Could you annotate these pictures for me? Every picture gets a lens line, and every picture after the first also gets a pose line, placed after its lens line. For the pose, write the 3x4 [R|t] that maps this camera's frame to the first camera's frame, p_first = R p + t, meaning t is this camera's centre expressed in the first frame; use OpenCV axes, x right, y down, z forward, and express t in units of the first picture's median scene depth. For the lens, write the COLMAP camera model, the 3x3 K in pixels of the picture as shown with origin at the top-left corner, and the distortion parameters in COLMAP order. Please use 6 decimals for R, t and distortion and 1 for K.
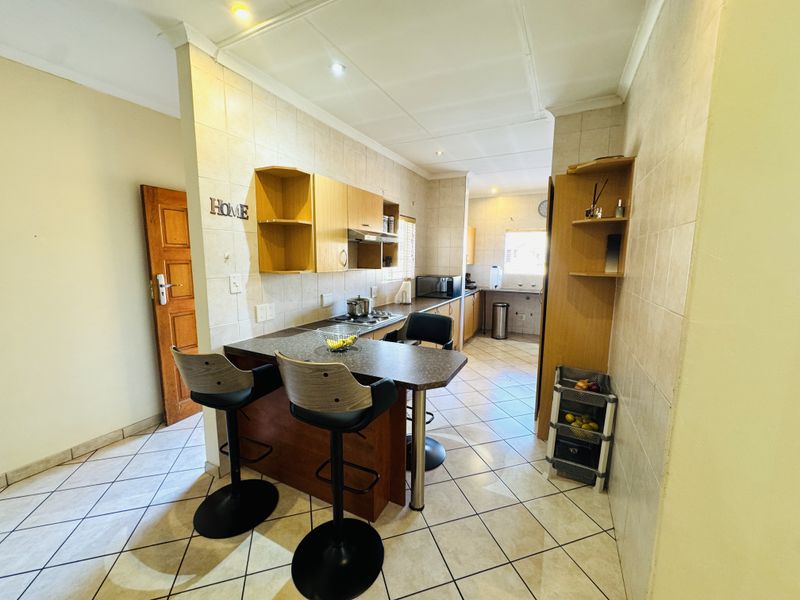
lens RADIAL K [[318.8, 0, 400.0], [0, 318.8, 300.0], [0, 0, 1]] dist [-0.002657, -0.000500]
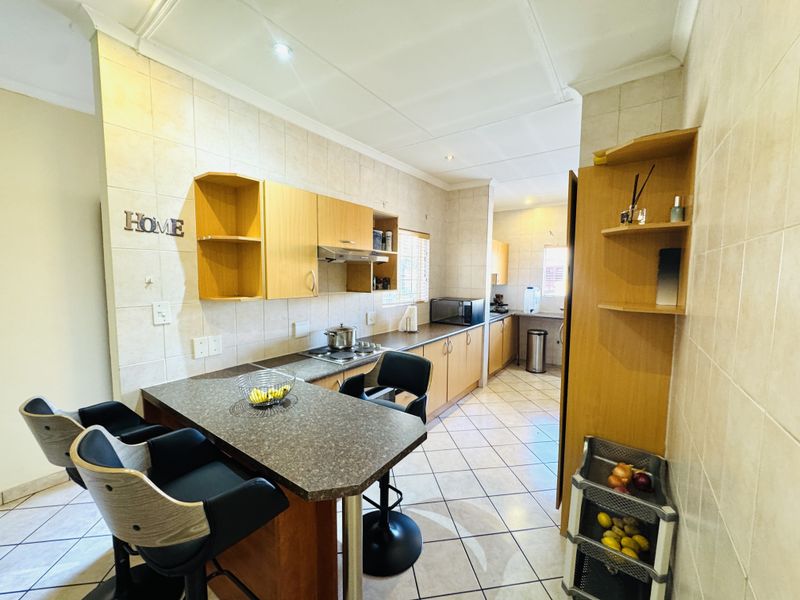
lens RADIAL K [[318.8, 0, 400.0], [0, 318.8, 300.0], [0, 0, 1]] dist [-0.002657, -0.000500]
pose [[0.988744, 0.011062, -0.149205, 0.200525], [-0.019093, 0.998438, -0.052503, -0.048773], [0.148391, 0.054760, 0.987411, 0.245889]]
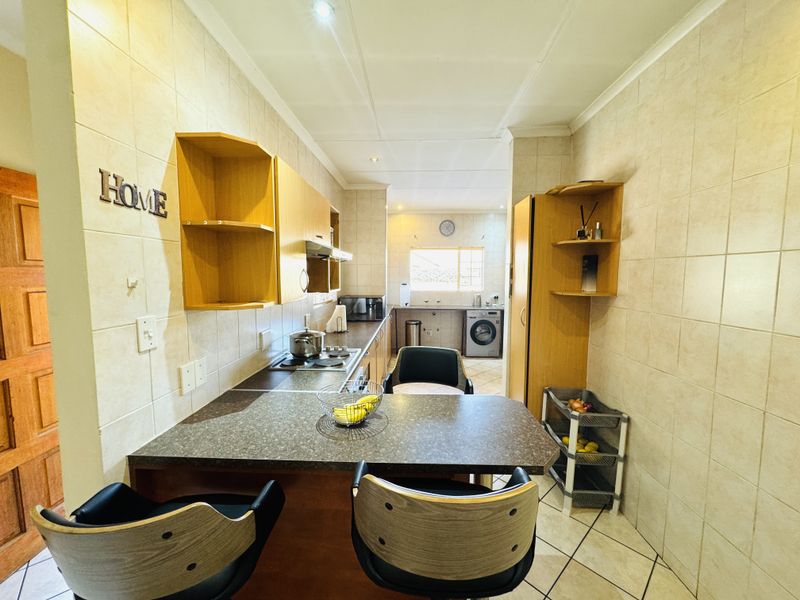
lens RADIAL K [[318.8, 0, 400.0], [0, 318.8, 300.0], [0, 0, 1]] dist [-0.002657, -0.000500]
pose [[0.909421, -0.040653, 0.413885, -0.314378], [0.060557, 0.997548, -0.035079, -0.056814], [-0.411445, 0.056965, 0.909653, 0.296892]]
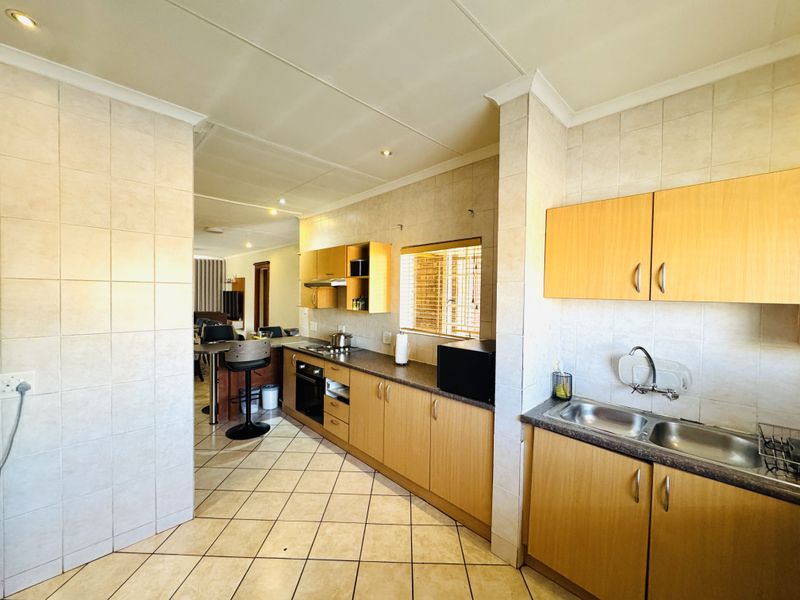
lens RADIAL K [[318.8, 0, 400.0], [0, 318.8, 300.0], [0, 0, 1]] dist [-0.002657, -0.000500]
pose [[-0.321388, 0.008442, -0.946910, 1.248700], [-0.141676, 0.988277, 0.056896, -0.304981], [0.936289, 0.152440, -0.316424, 2.090742]]
